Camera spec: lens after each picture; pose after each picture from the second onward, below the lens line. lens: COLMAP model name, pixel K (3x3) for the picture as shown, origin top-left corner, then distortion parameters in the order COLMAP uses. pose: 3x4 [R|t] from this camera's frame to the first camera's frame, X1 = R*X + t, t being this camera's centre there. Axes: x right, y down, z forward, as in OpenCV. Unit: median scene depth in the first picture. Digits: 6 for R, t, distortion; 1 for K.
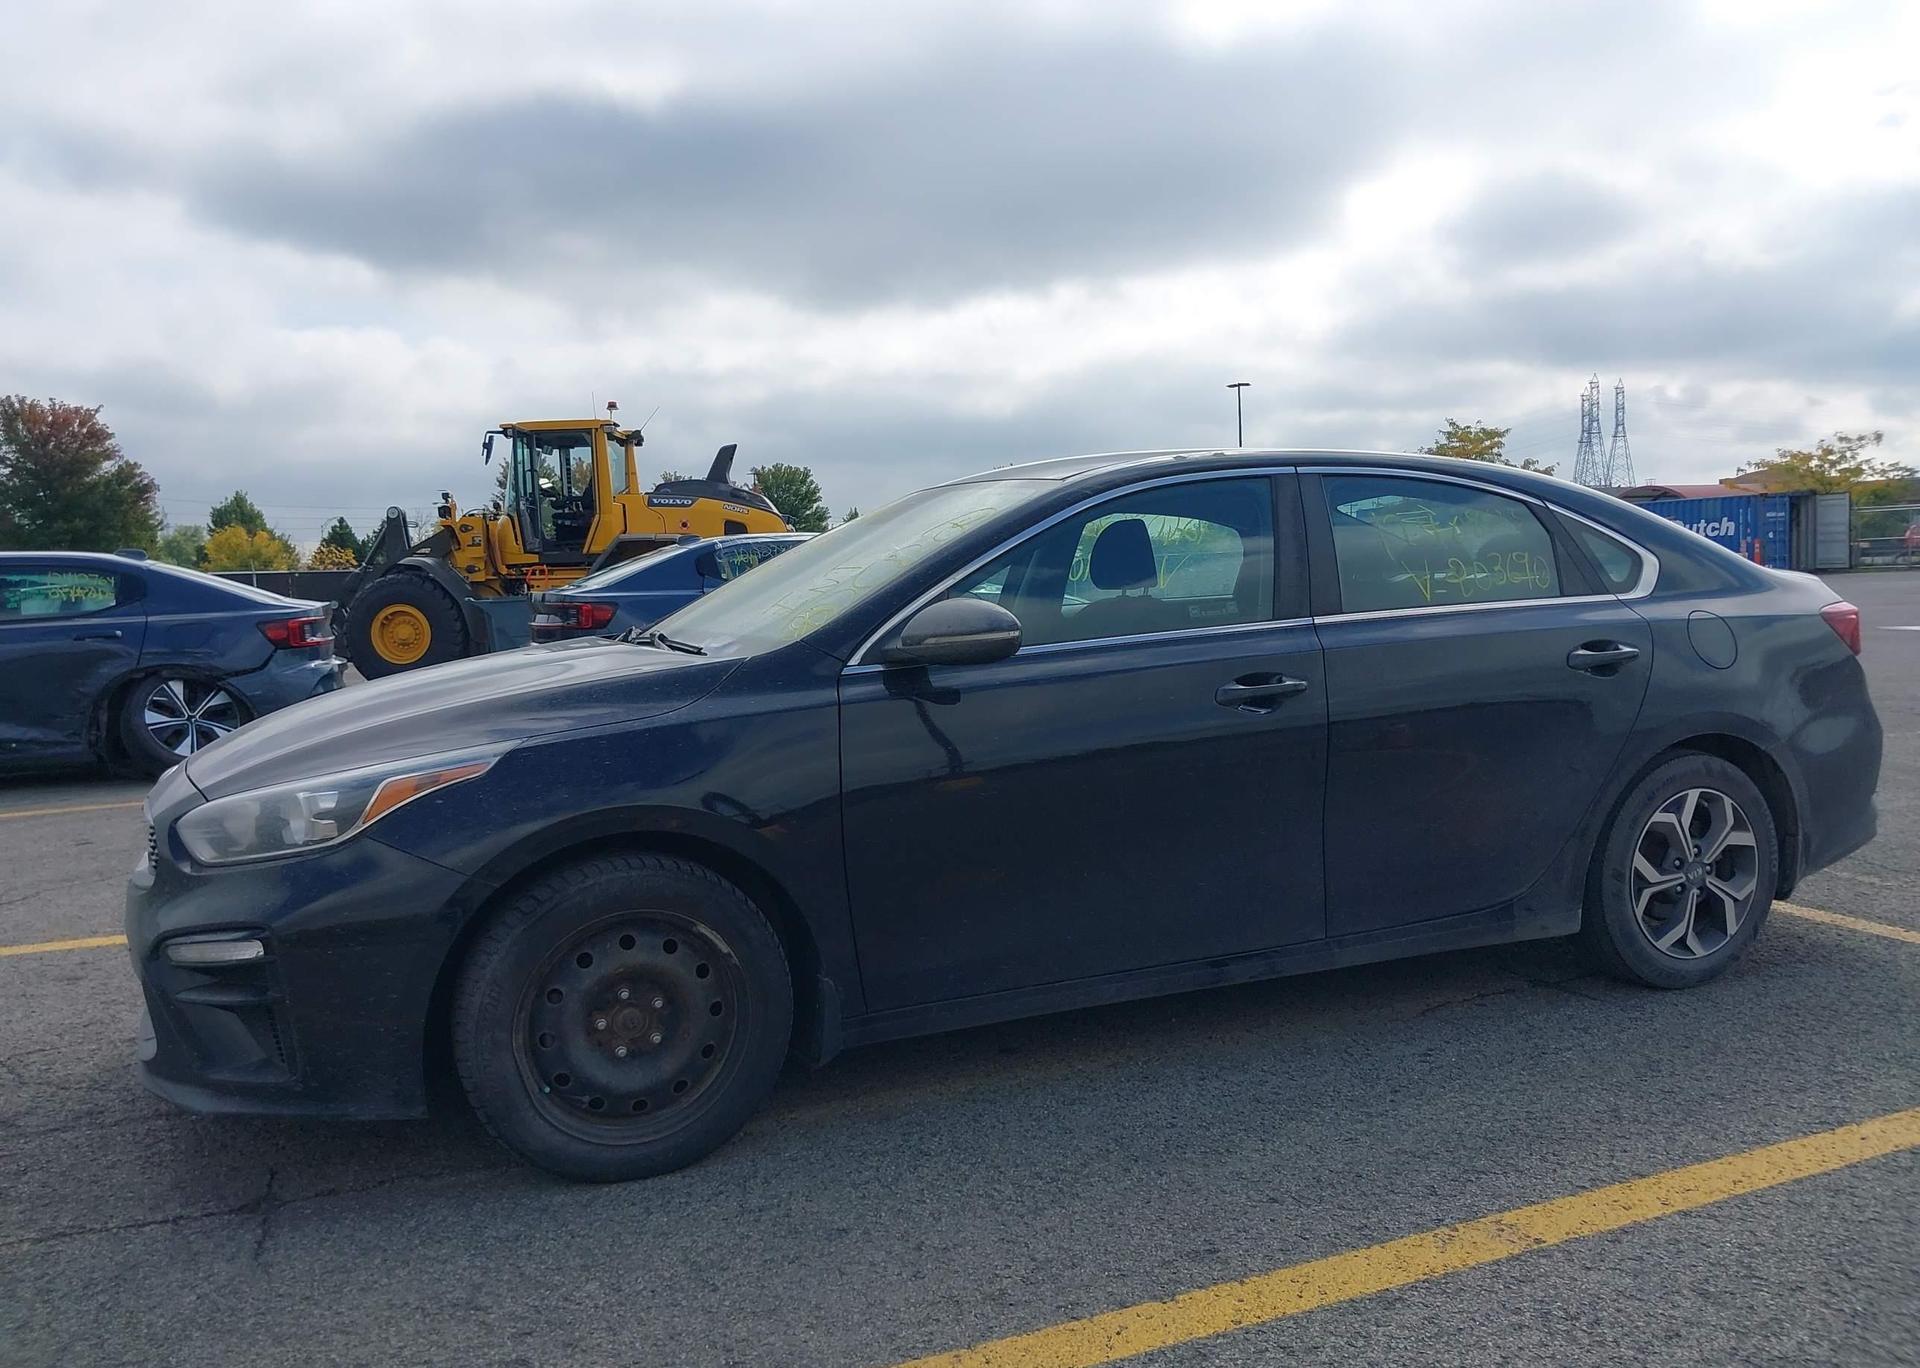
lens RADIAL K [[1517.4, 0, 960.0], [0, 1517.4, 684.0], [0, 0, 1]] dist [0.009223, -0.011175]
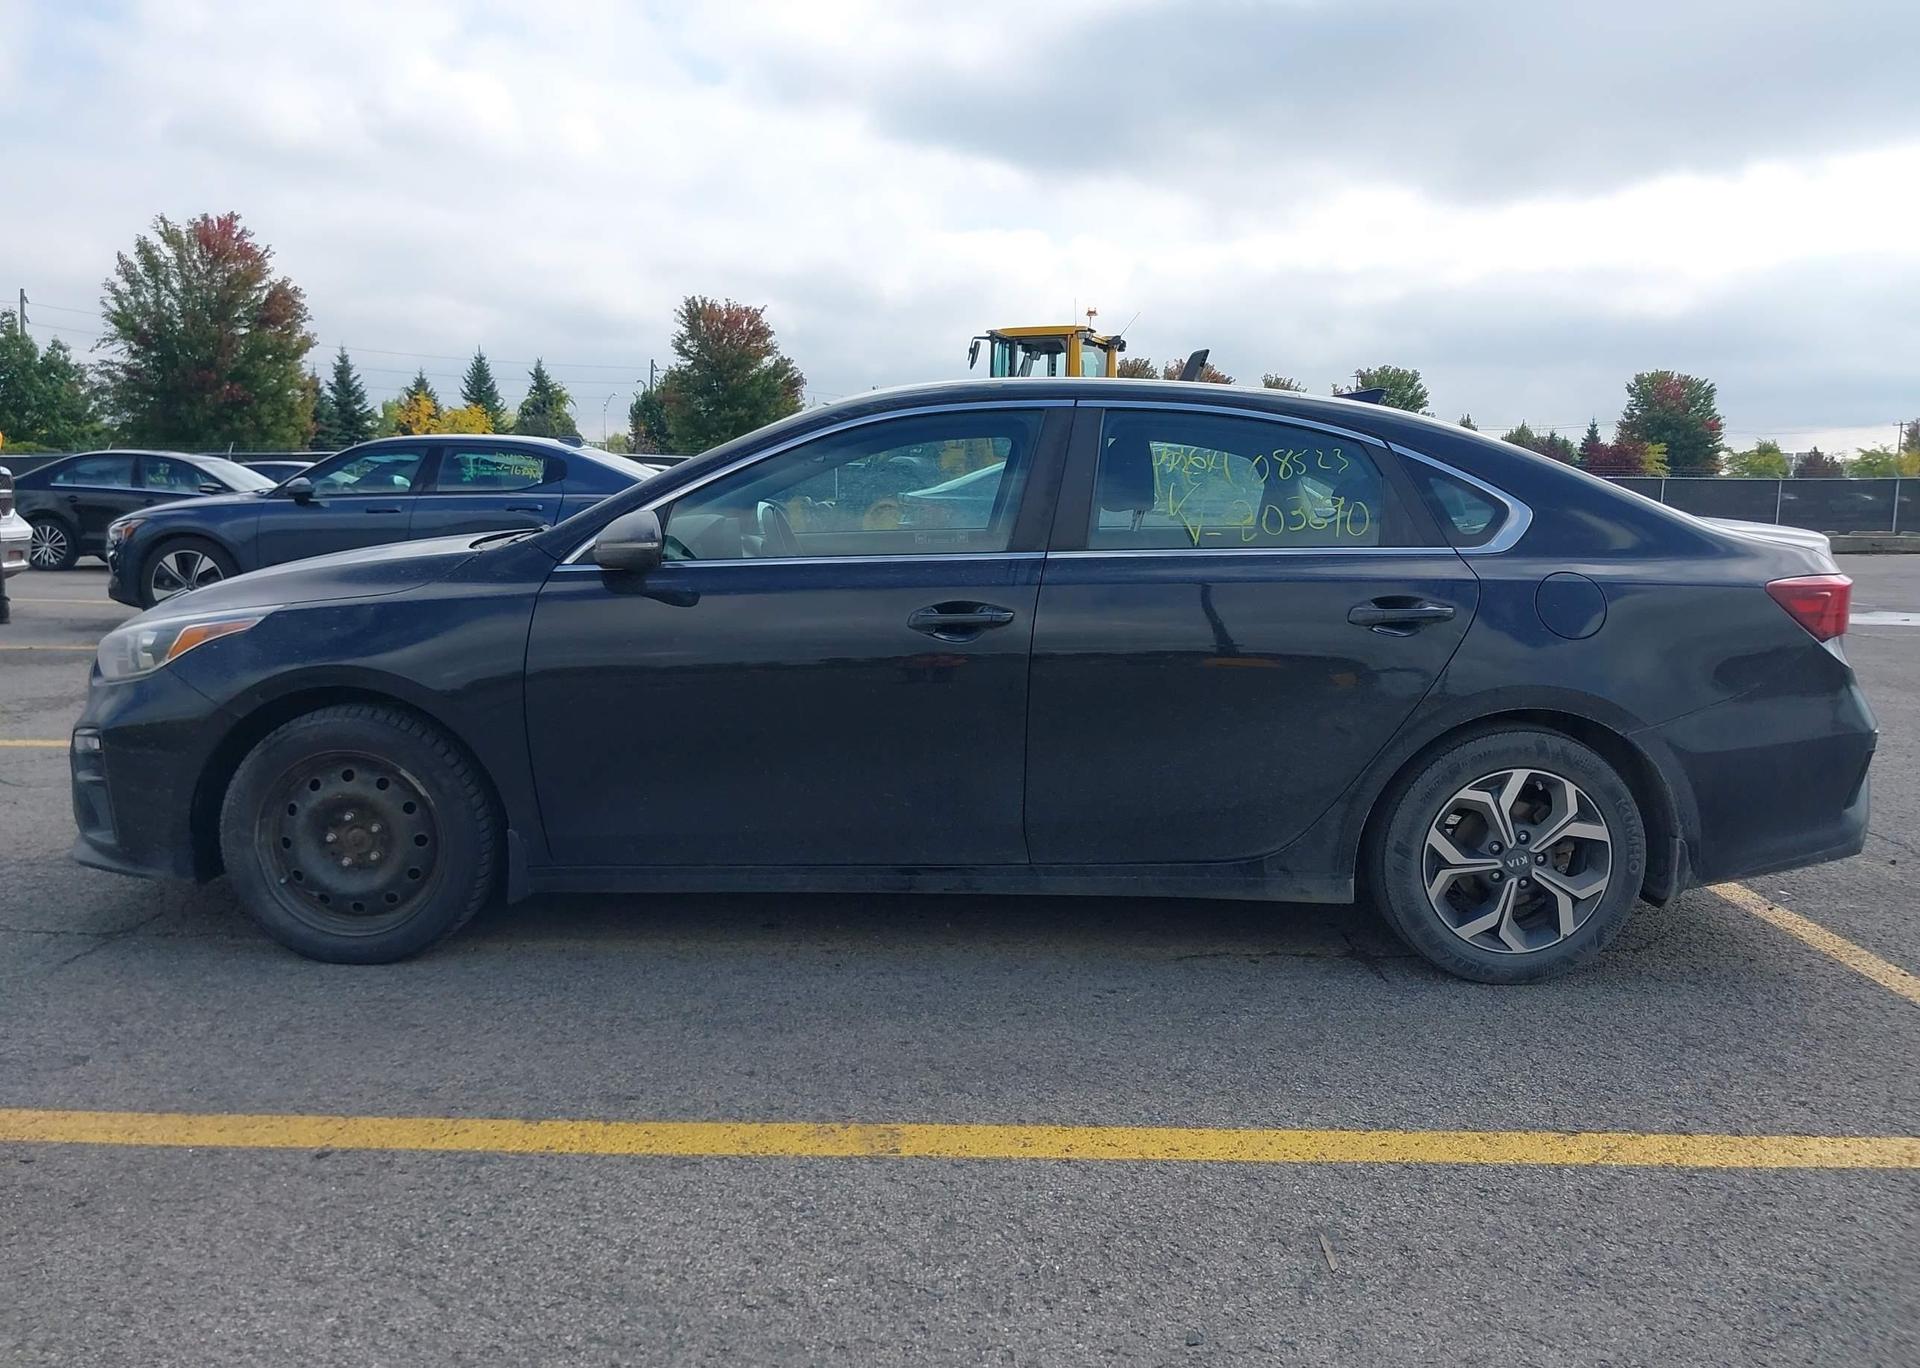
lens RADIAL K [[1517.4, 0, 960.0], [0, 1517.4, 684.0], [0, 0, 1]] dist [0.009223, -0.011175]
pose [[0.918510, 0.097722, -0.383132, 0.520902], [-0.073431, 0.994280, 0.077562, -0.026776], [0.388520, -0.043107, 0.920431, 0.041894]]
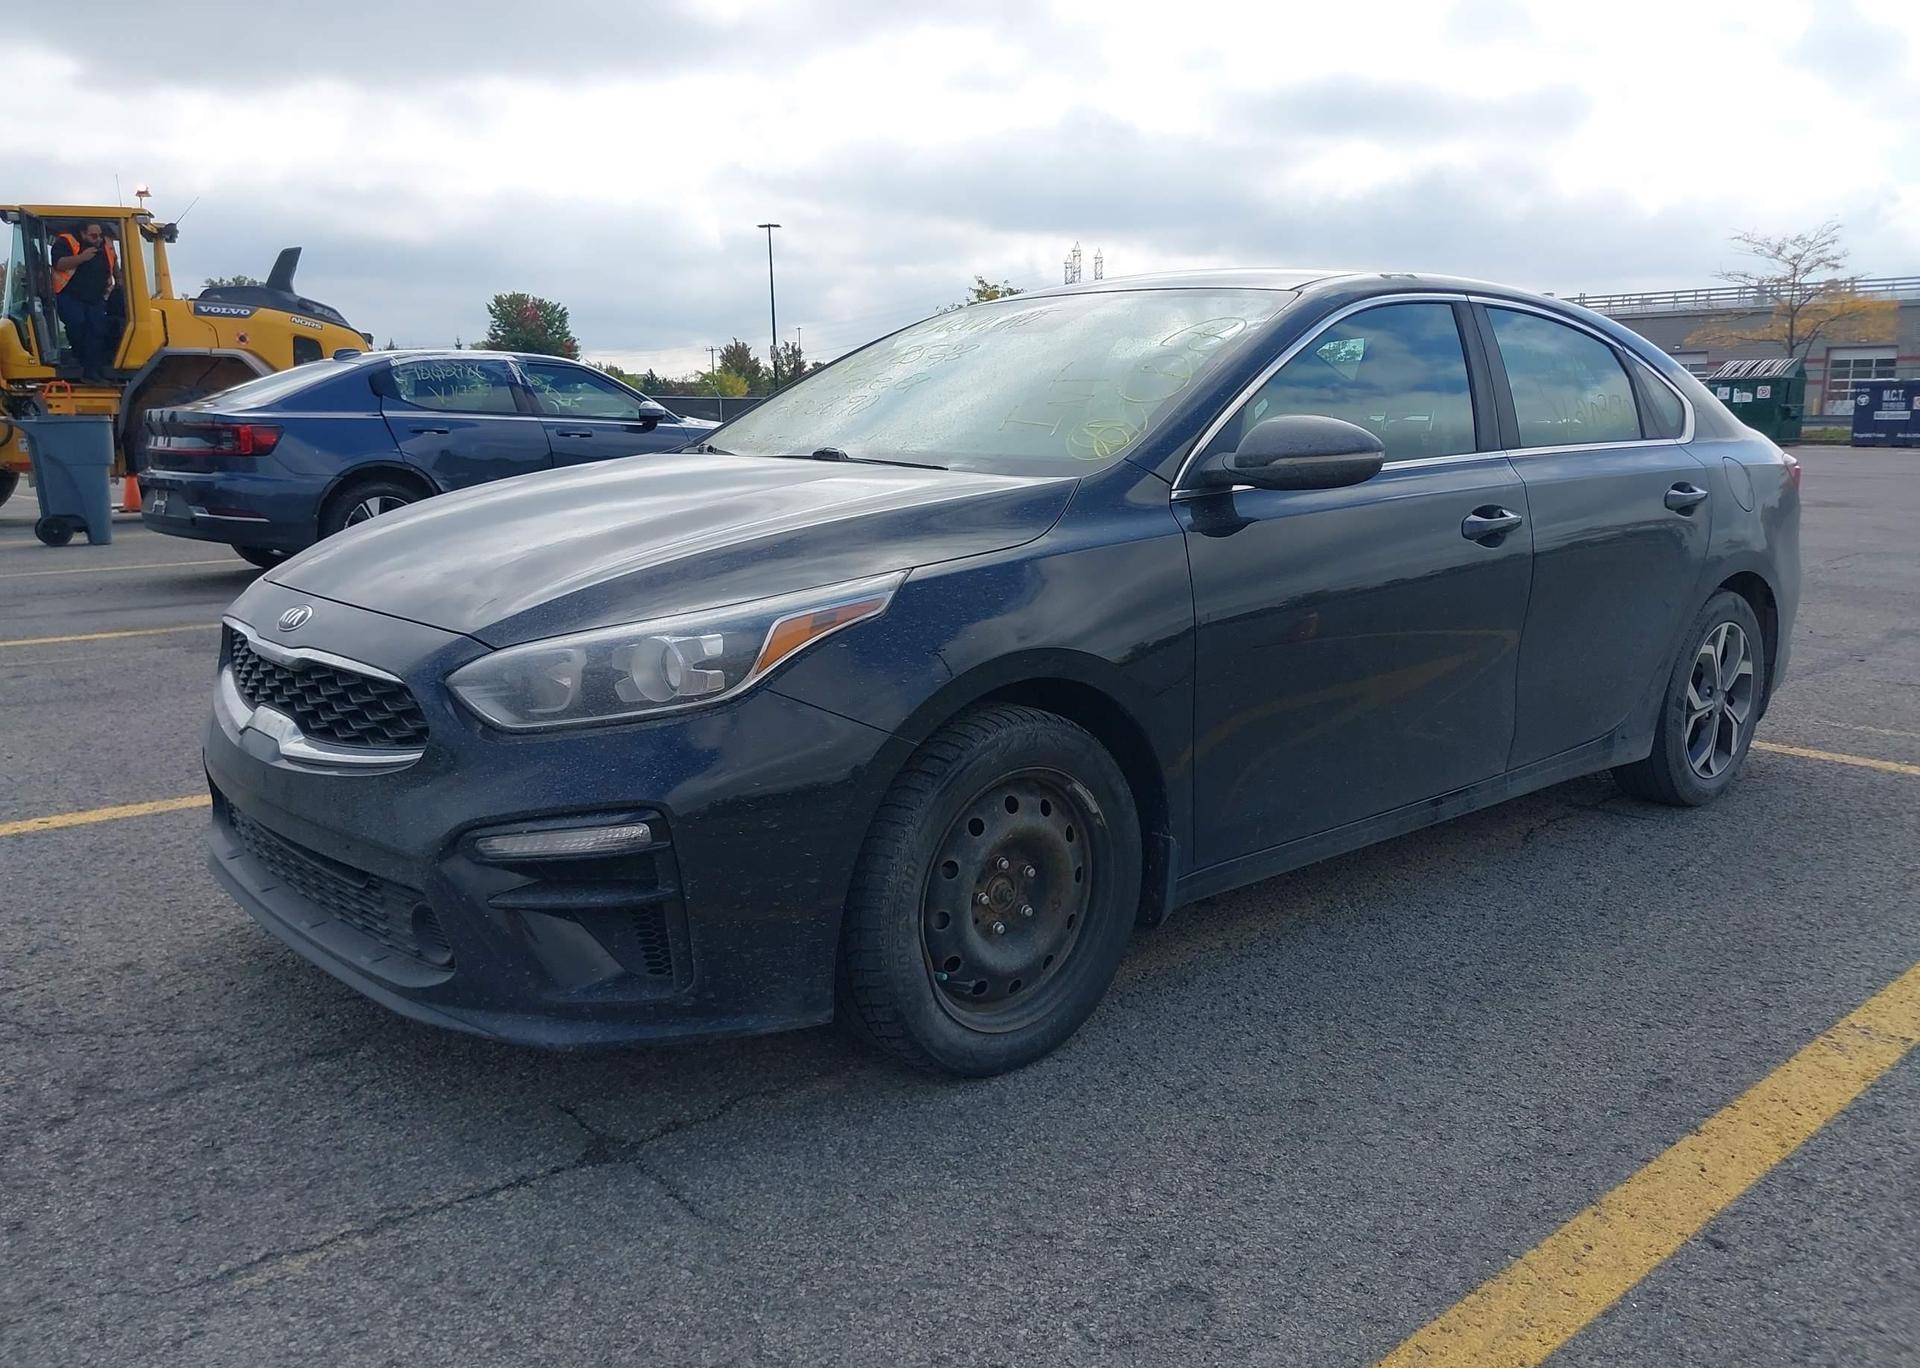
lens RADIAL K [[1512.7, 0, 960.0], [0, 1512.7, 684.0], [0, 0, 1]] dist [0.087497, -0.161057]
pose [[0.946096, -0.021681, 0.323161, -0.387984], [-0.009900, 0.995355, 0.095764, 0.013768], [-0.323736, -0.093801, 0.941486, 0.147603]]
